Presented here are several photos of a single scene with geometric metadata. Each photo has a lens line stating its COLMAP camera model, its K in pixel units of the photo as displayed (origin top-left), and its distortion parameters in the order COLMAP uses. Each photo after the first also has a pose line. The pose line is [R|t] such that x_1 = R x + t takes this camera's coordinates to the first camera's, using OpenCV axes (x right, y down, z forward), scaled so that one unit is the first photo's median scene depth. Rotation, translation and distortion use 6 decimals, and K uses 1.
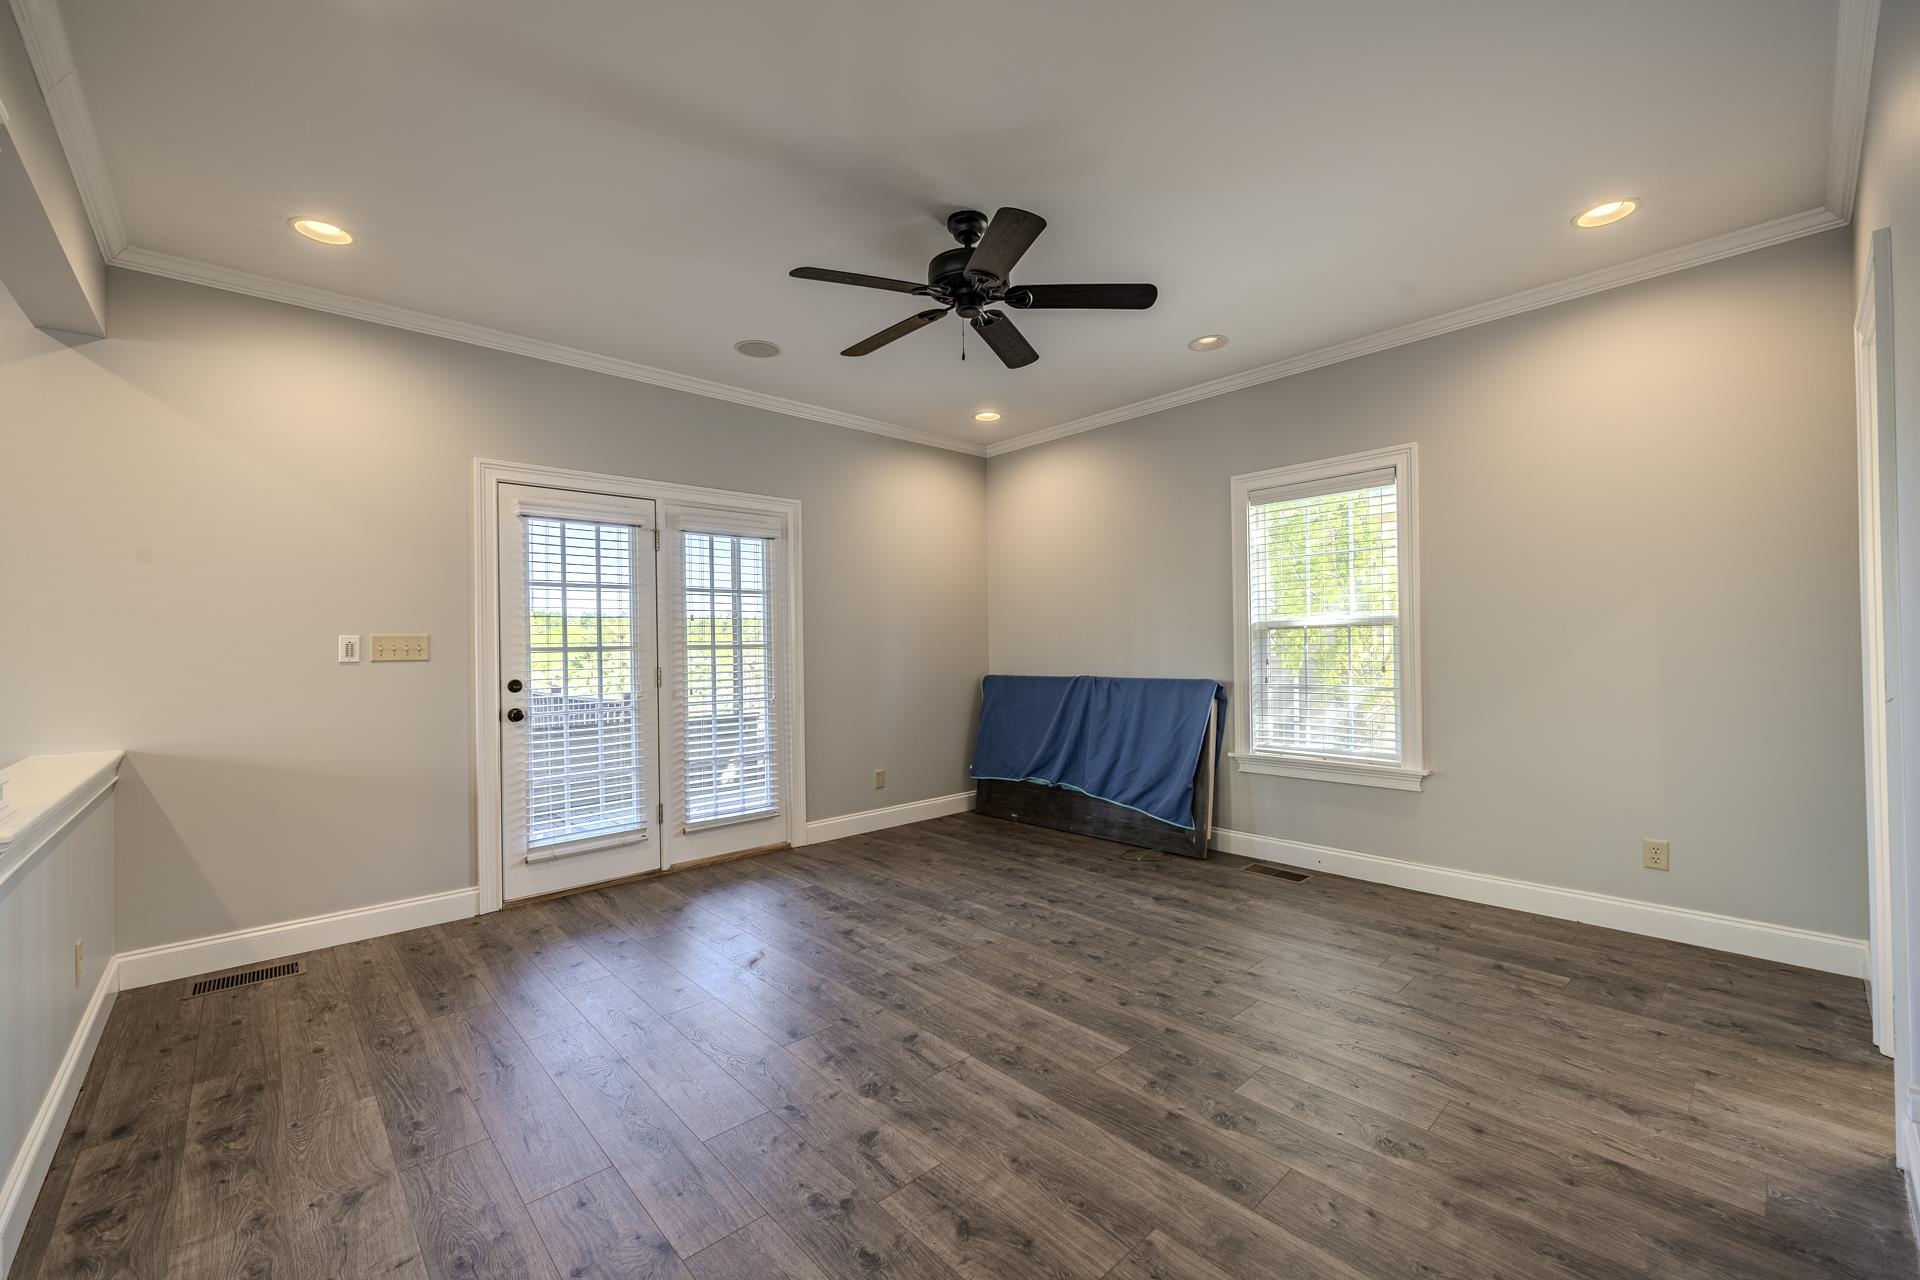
lens RADIAL K [[771.1, 0, 956.1], [0, 771.1, 644.1], [0, 0, 1]] dist [-0.002994, -0.000556]
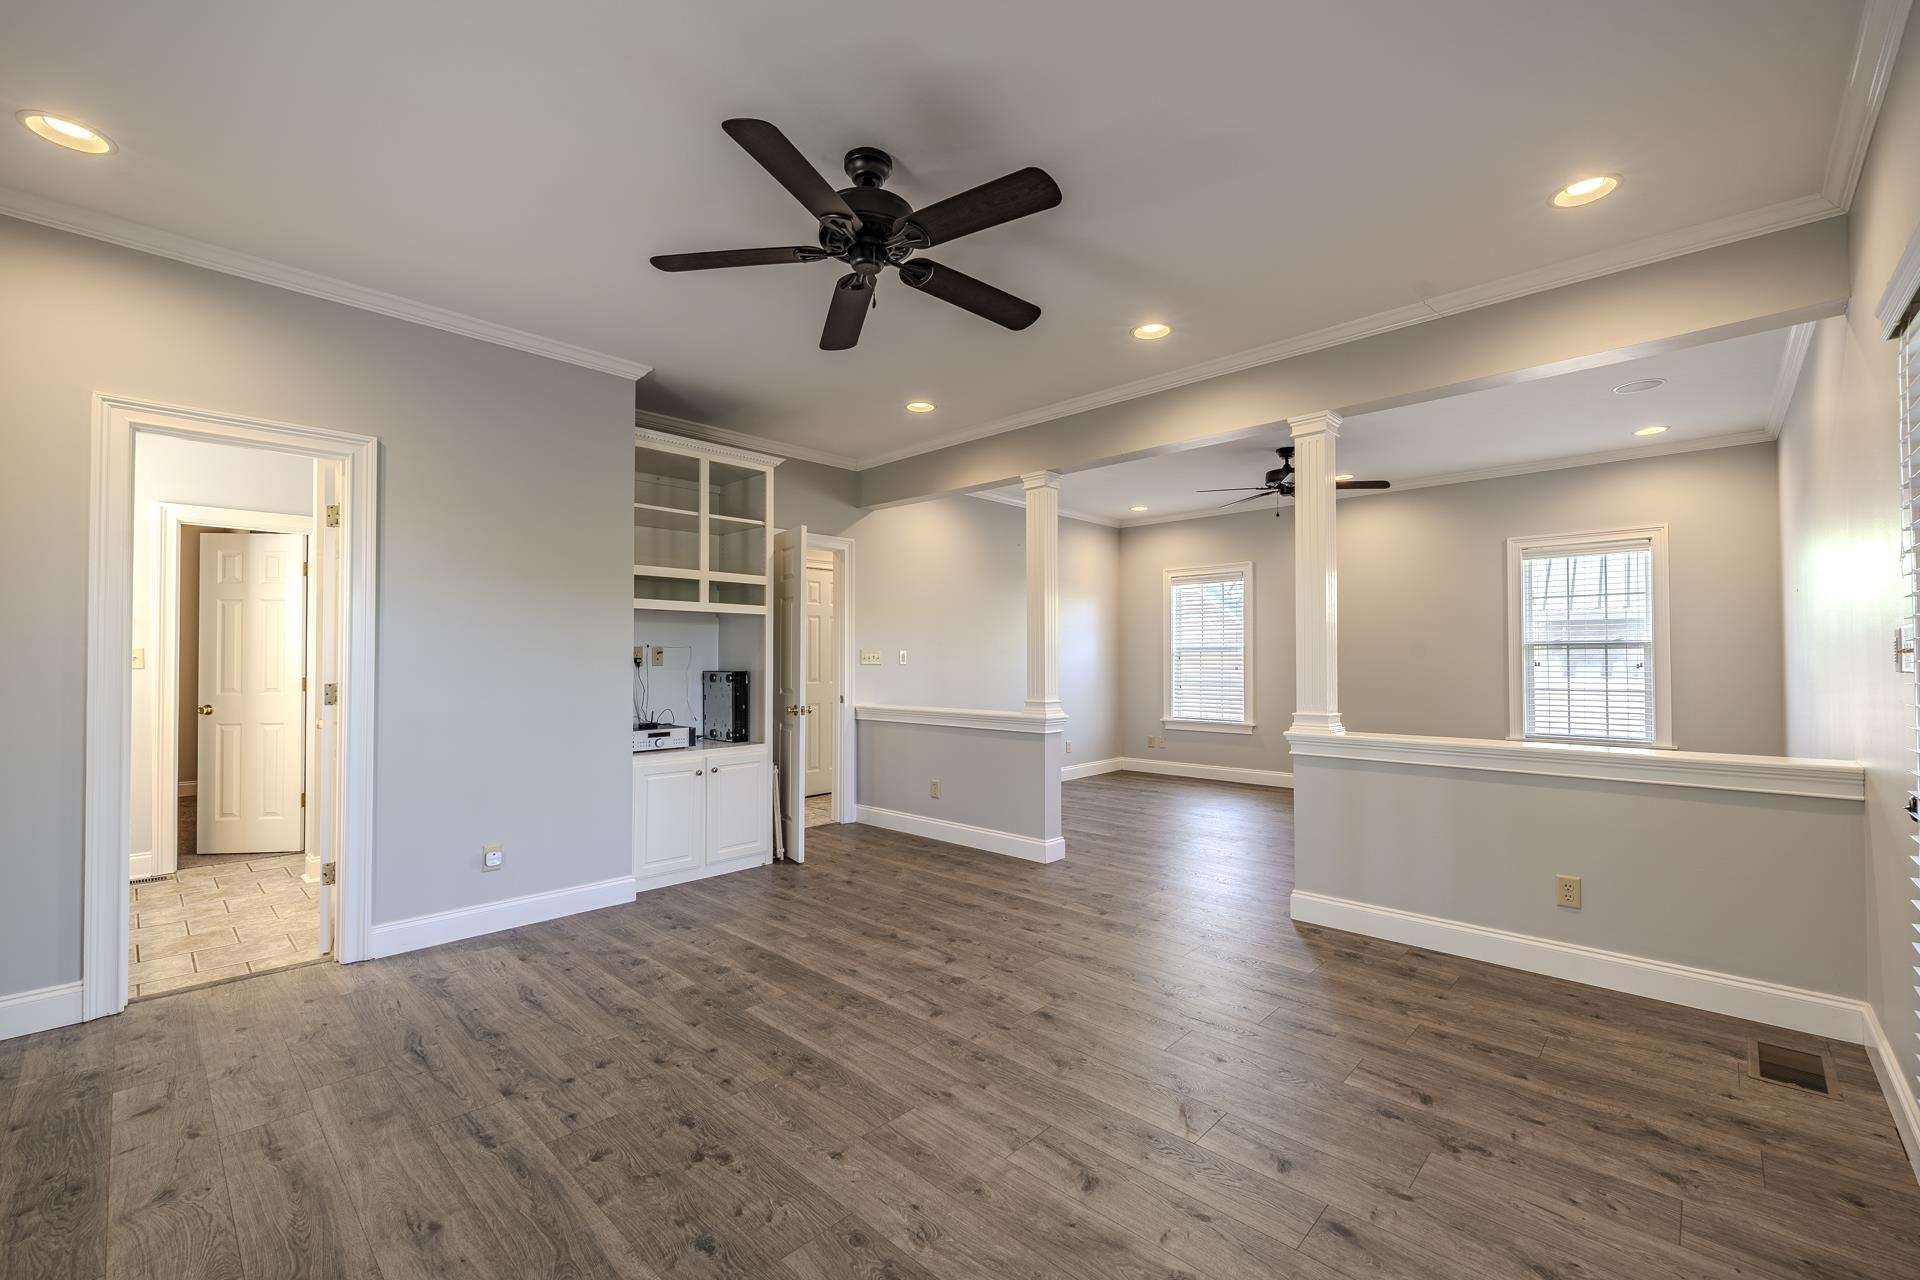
lens RADIAL K [[771.1, 0, 956.1], [0, 771.1, 644.1], [0, 0, 1]] dist [-0.002994, -0.000556]
pose [[-0.997636, 0.013338, -0.067419, -0.018385], [0.014908, 0.999628, -0.022844, 0.004998], [0.067089, -0.023795, -0.997463, 1.987748]]
